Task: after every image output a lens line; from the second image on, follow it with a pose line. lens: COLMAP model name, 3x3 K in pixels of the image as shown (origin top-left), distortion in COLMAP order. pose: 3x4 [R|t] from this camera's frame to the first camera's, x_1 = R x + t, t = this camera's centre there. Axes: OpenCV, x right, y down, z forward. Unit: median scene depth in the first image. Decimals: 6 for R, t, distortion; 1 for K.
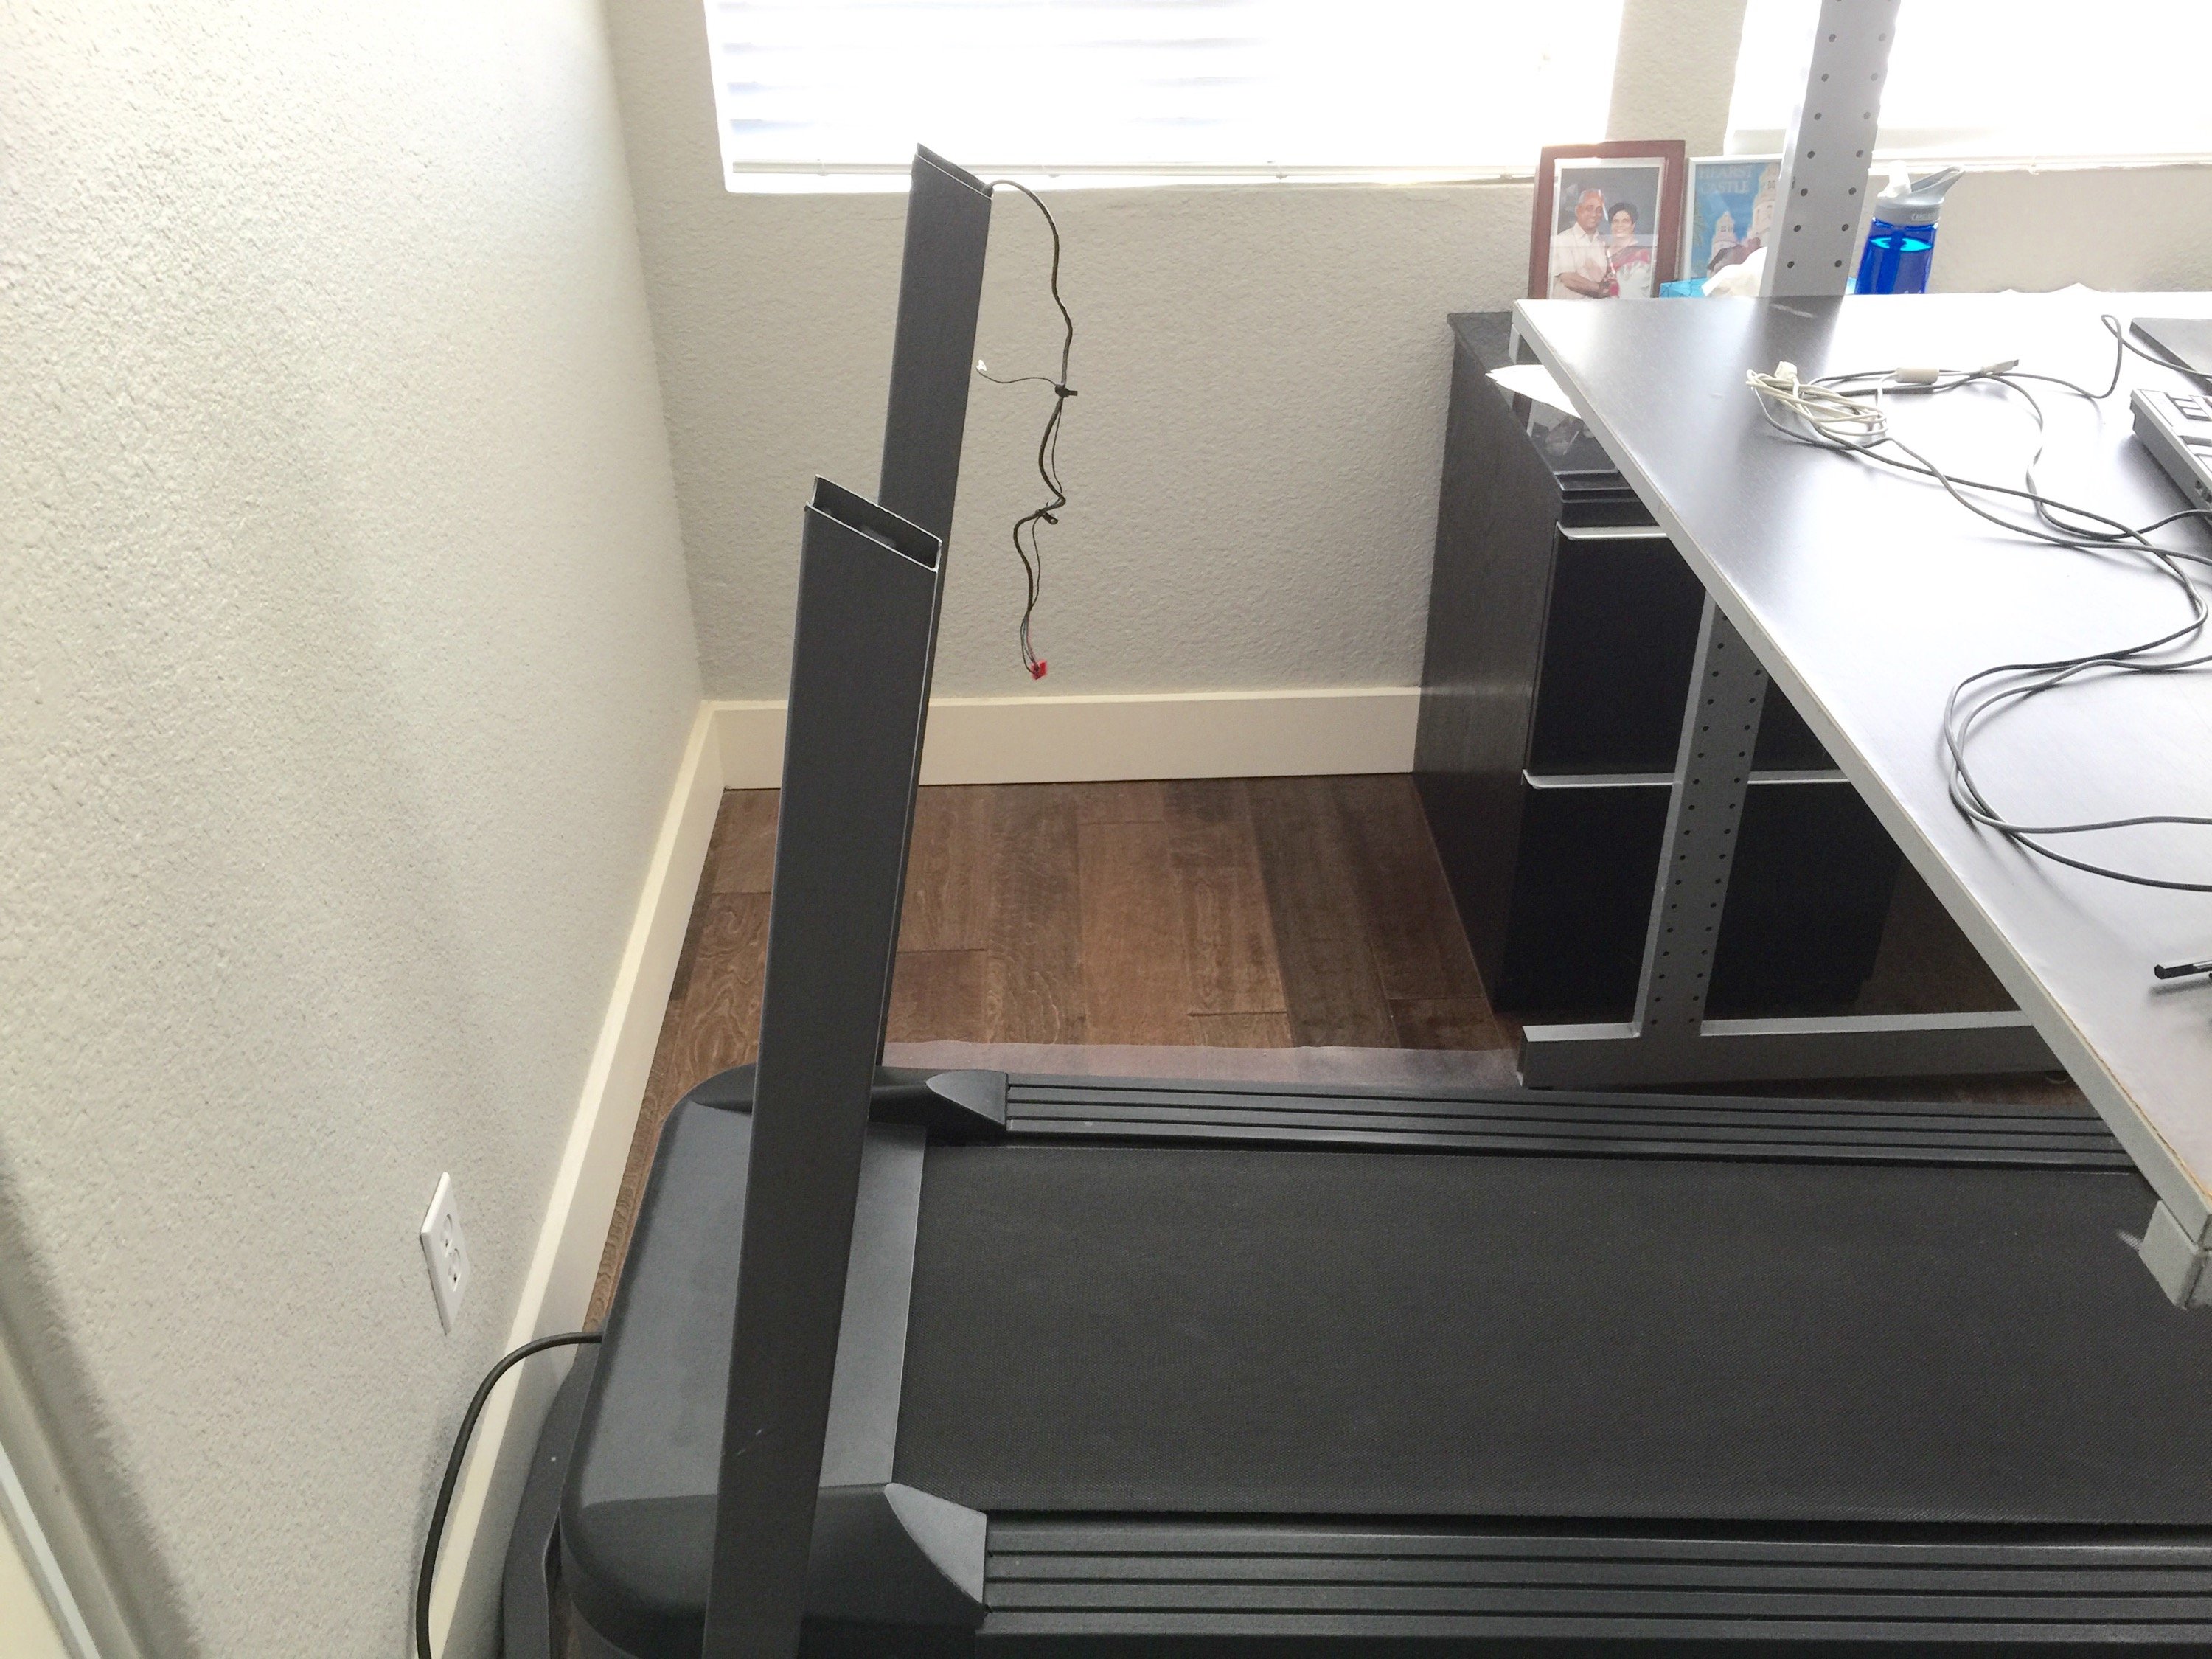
lens RADIAL K [[1889.2, 0, 1137.2], [0, 1889.2, 819.2], [0, 0, 1]] dist [0.069268, -0.103799]
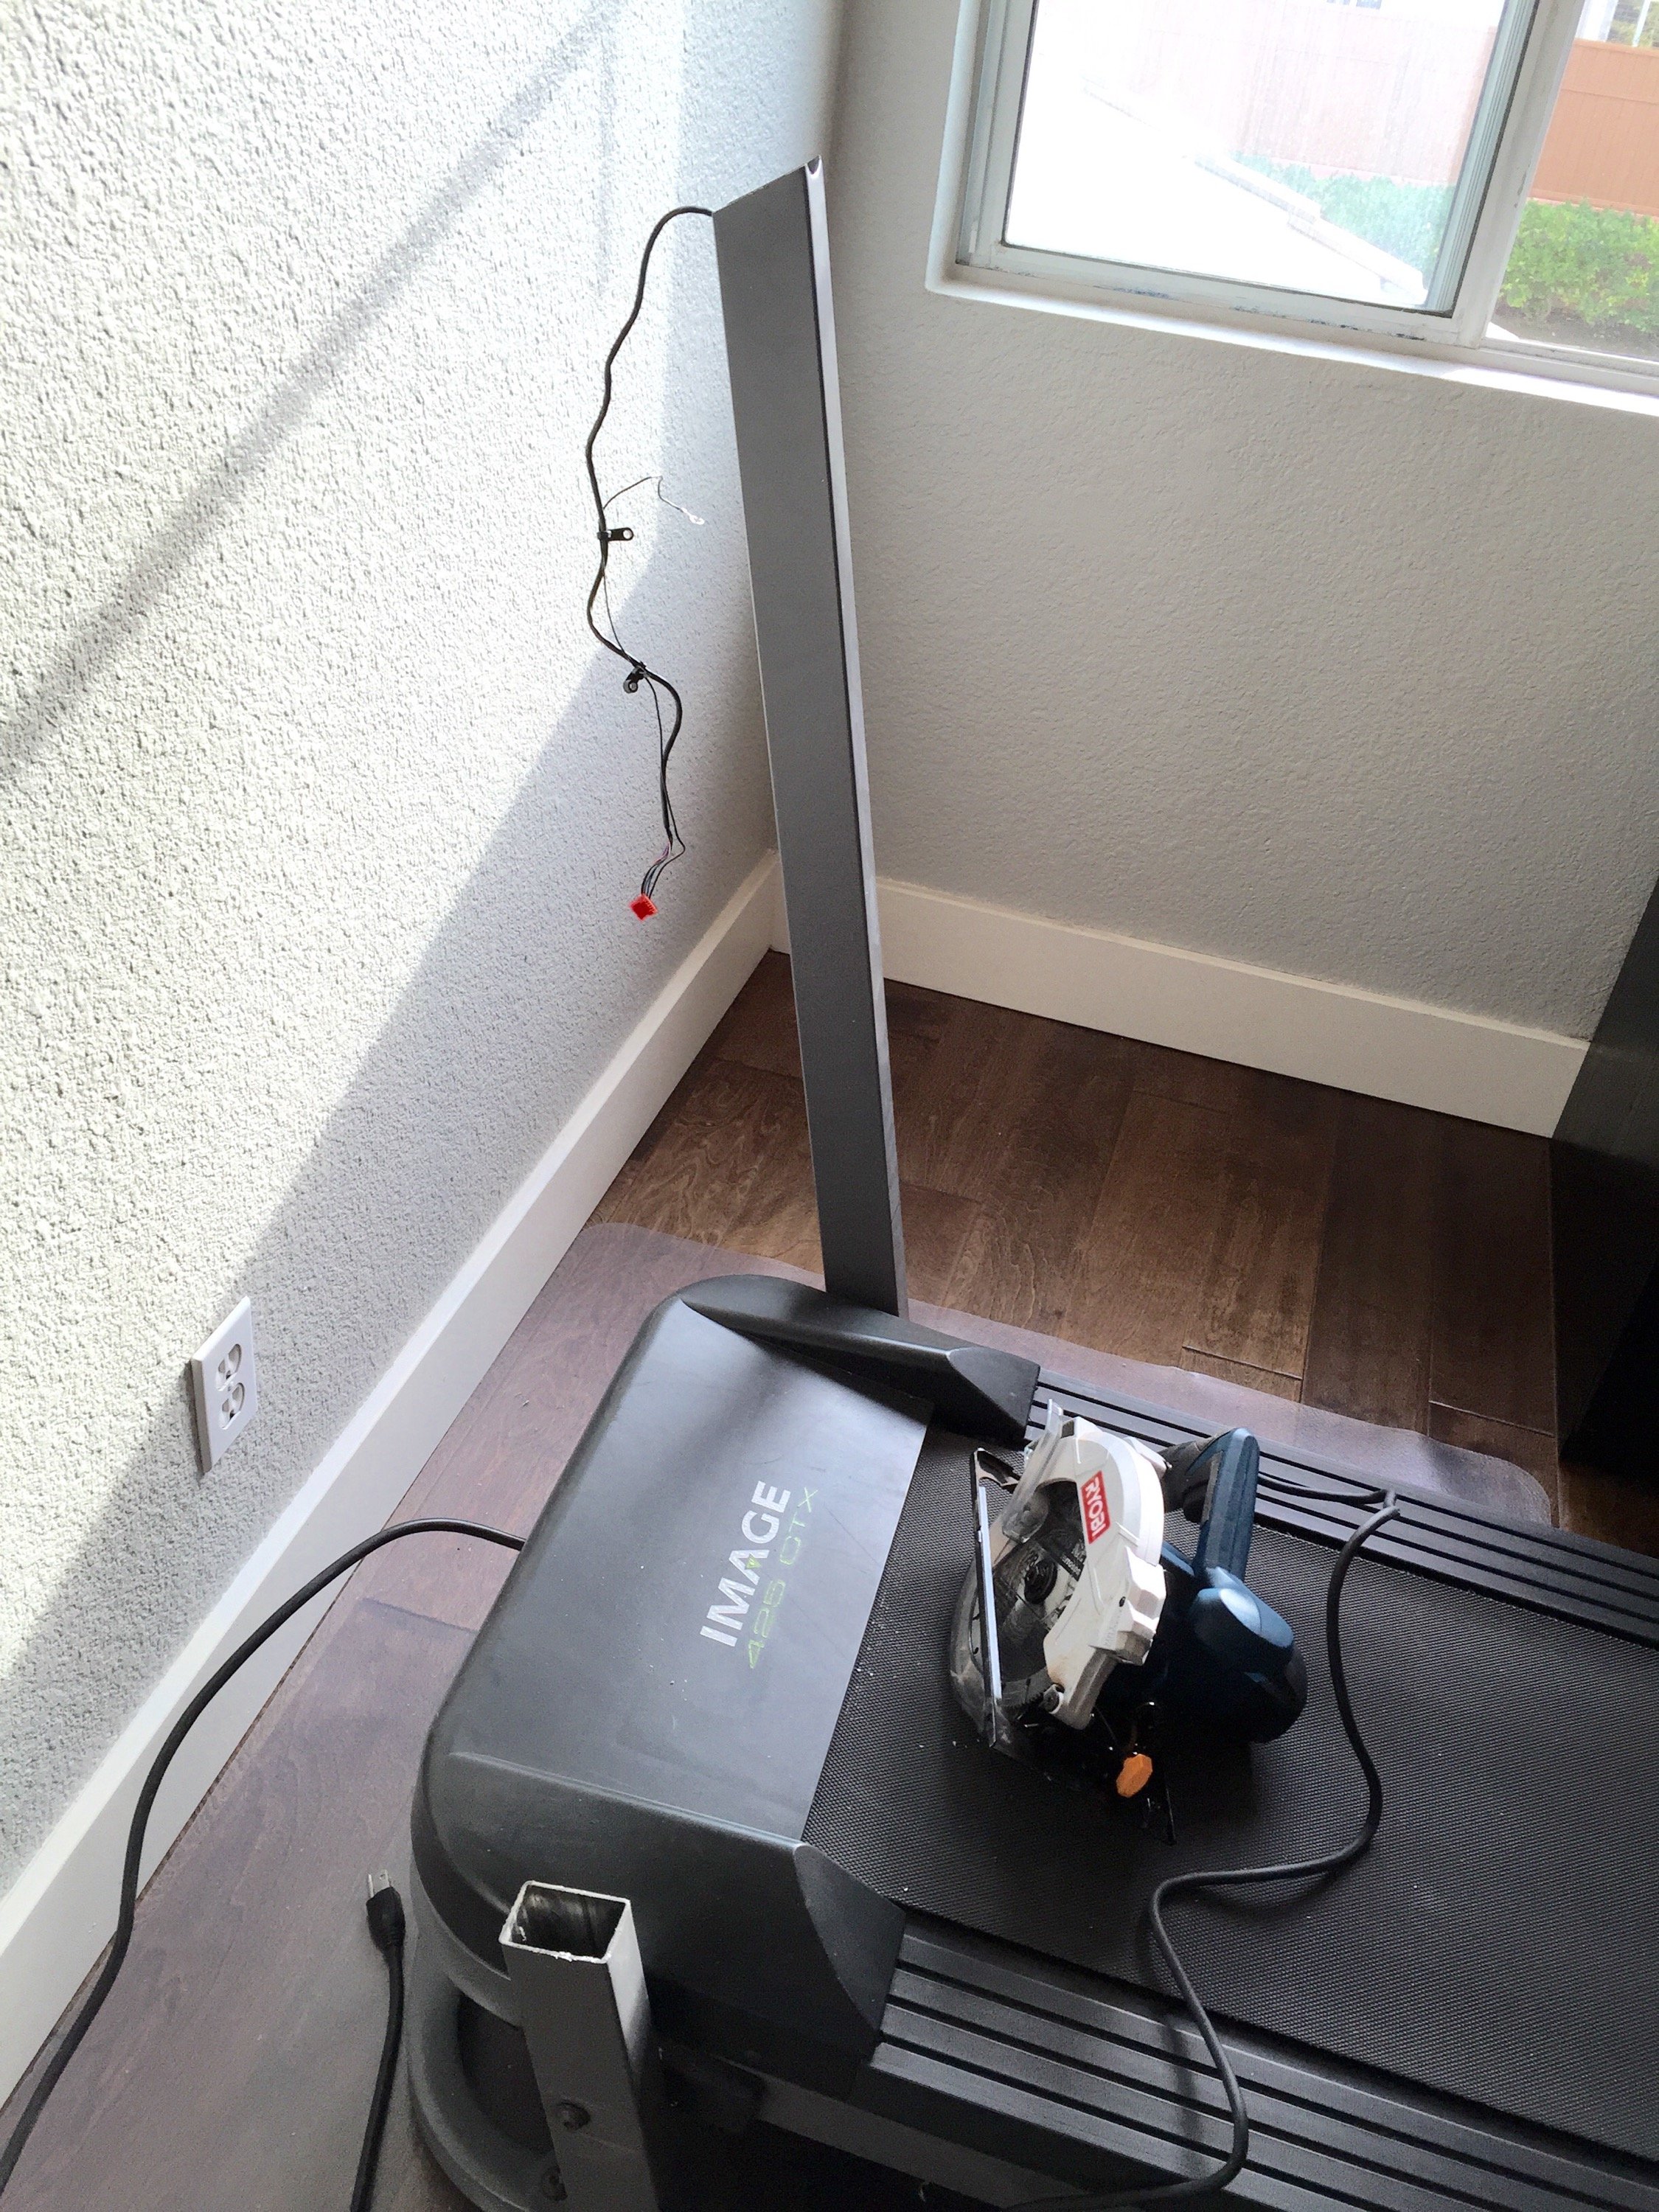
lens RADIAL K [[1889.2, 0, 819.5], [0, 1889.2, 1074.9], [0, 0, 1]] dist [0.069268, -0.103799]
pose [[0.935721, 0.267923, -0.229443, 0.035030], [-0.260903, 0.963436, 0.060993, -0.021954], [0.237395, 0.002790, 0.971409, 0.133500]]
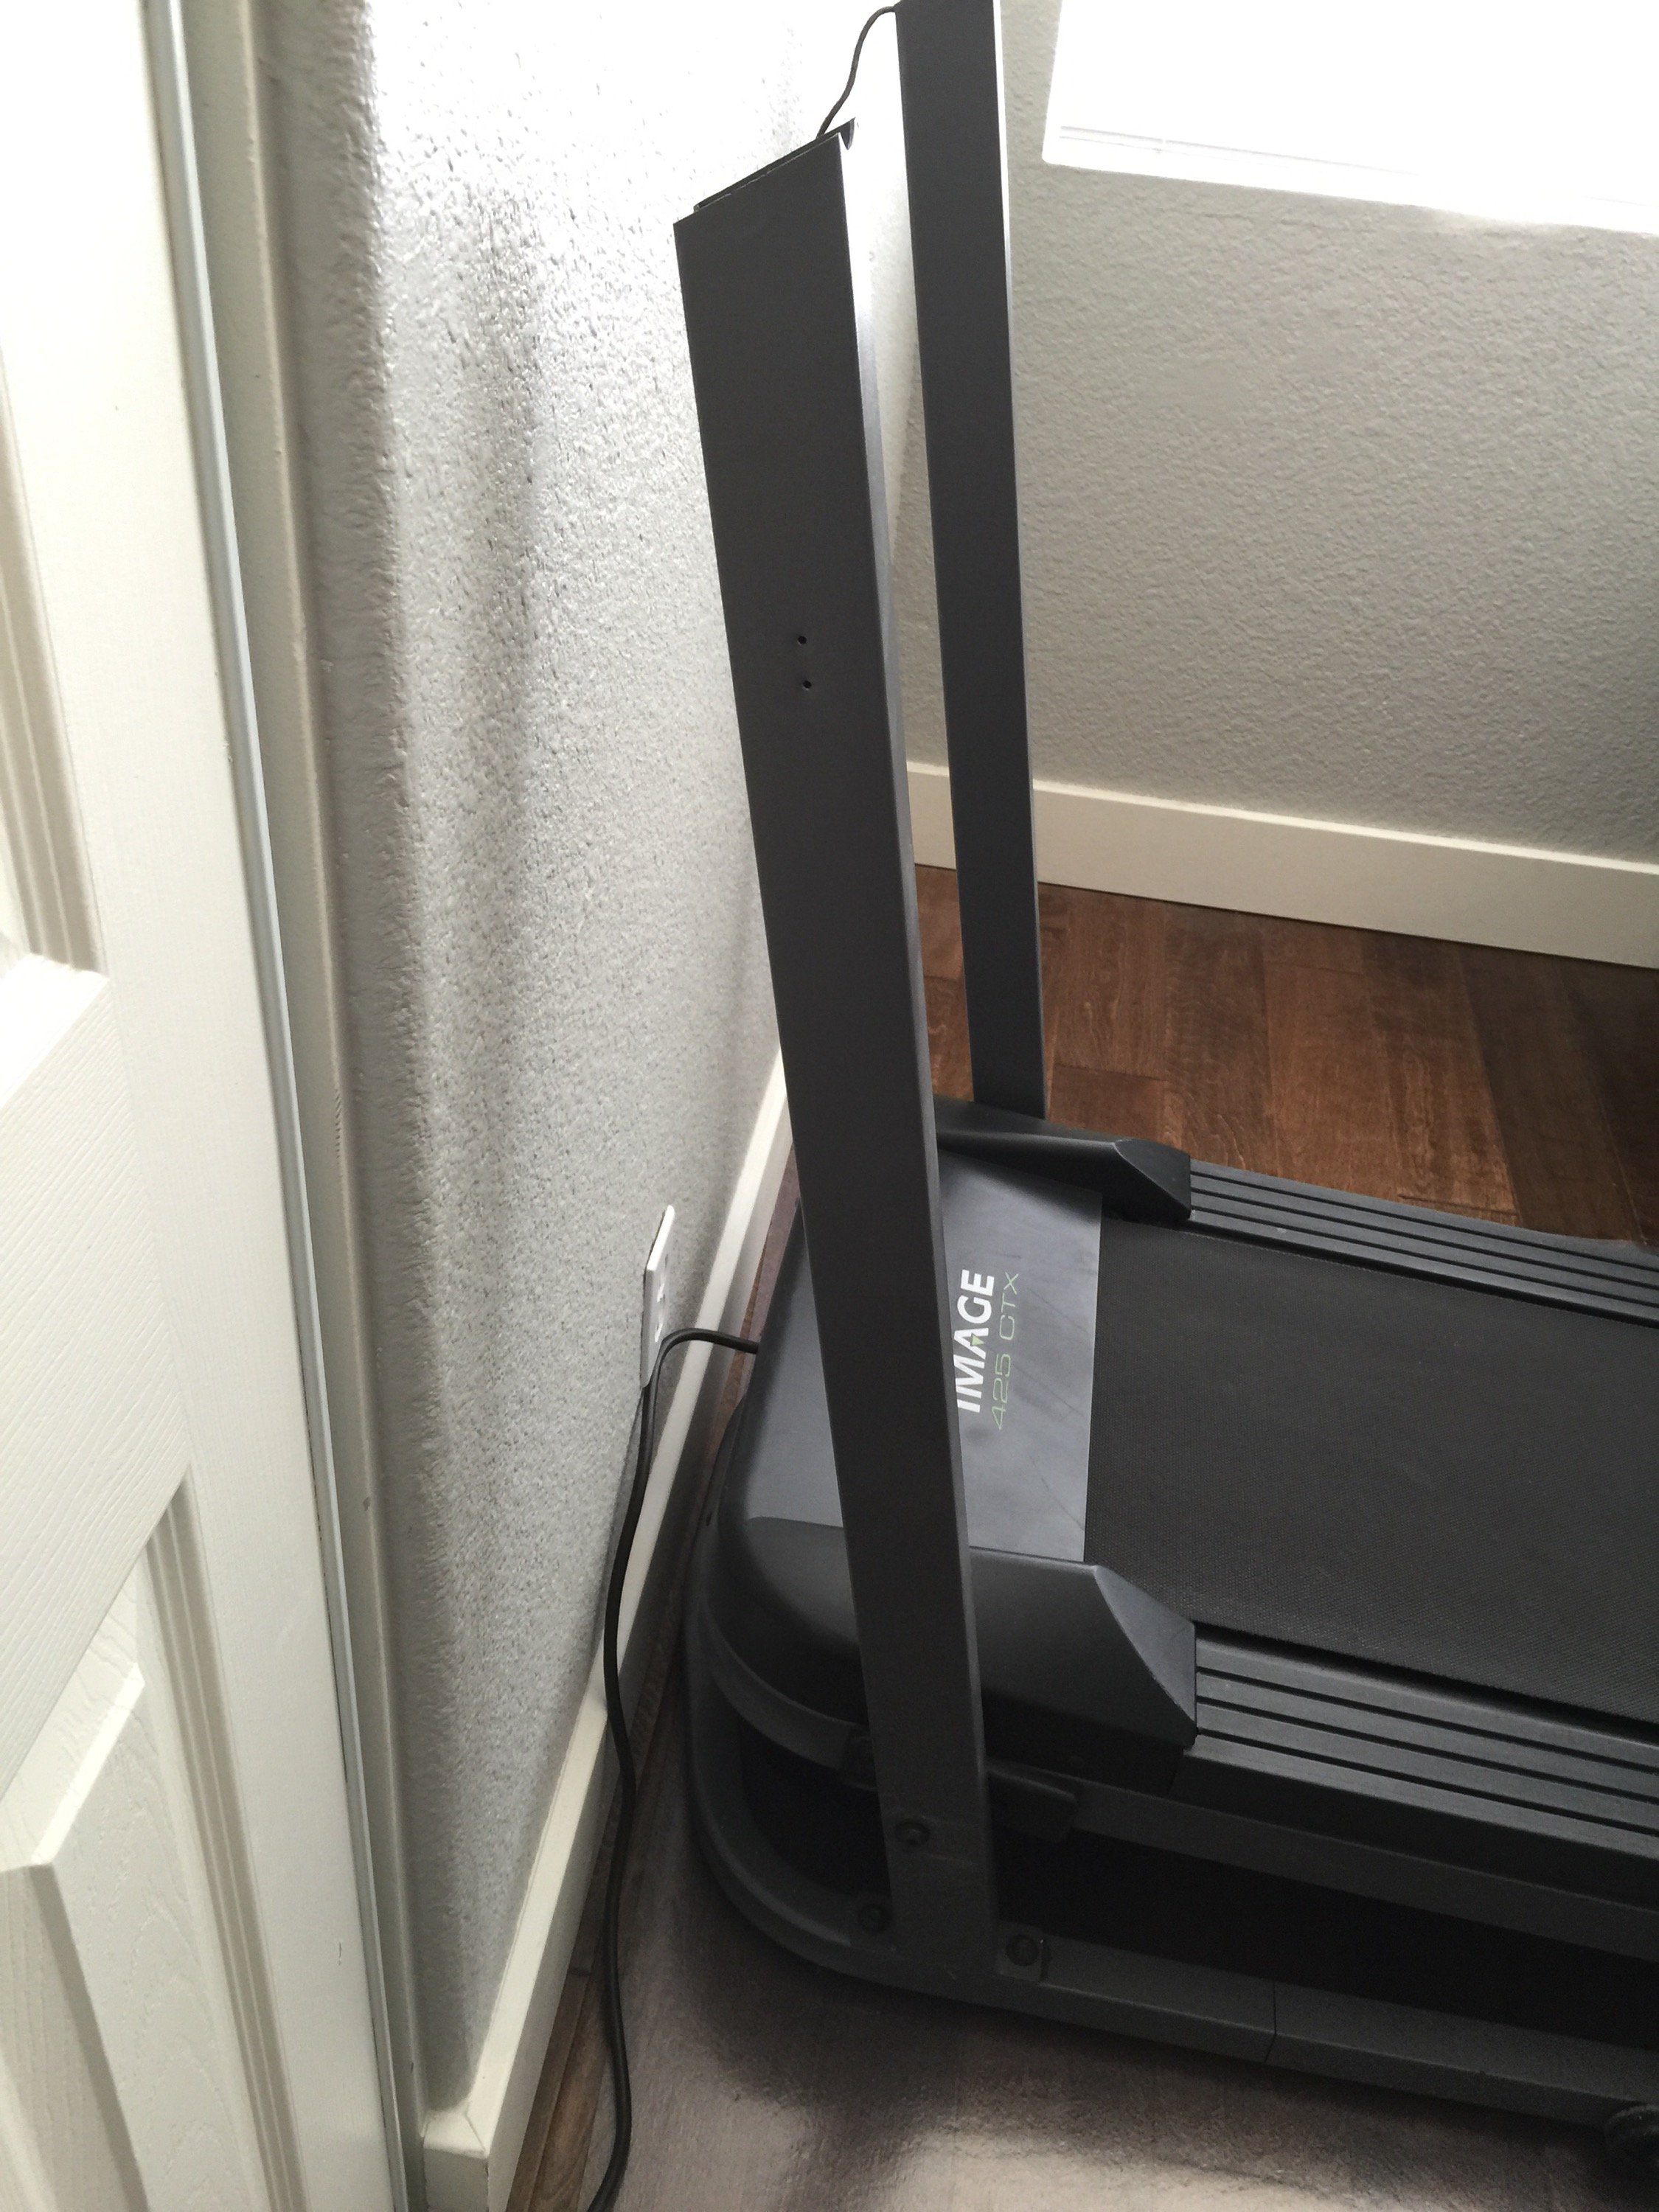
lens RADIAL K [[1900.6, 0, 822.3], [0, 1900.6, 1092.9], [0, 0, 1]] dist [0.076188, -0.121728]
pose [[0.975398, 0.182223, -0.124073, -0.123209], [-0.174115, 0.981985, 0.073418, 0.037205], [0.135216, -0.050009, 0.989553, 0.099813]]
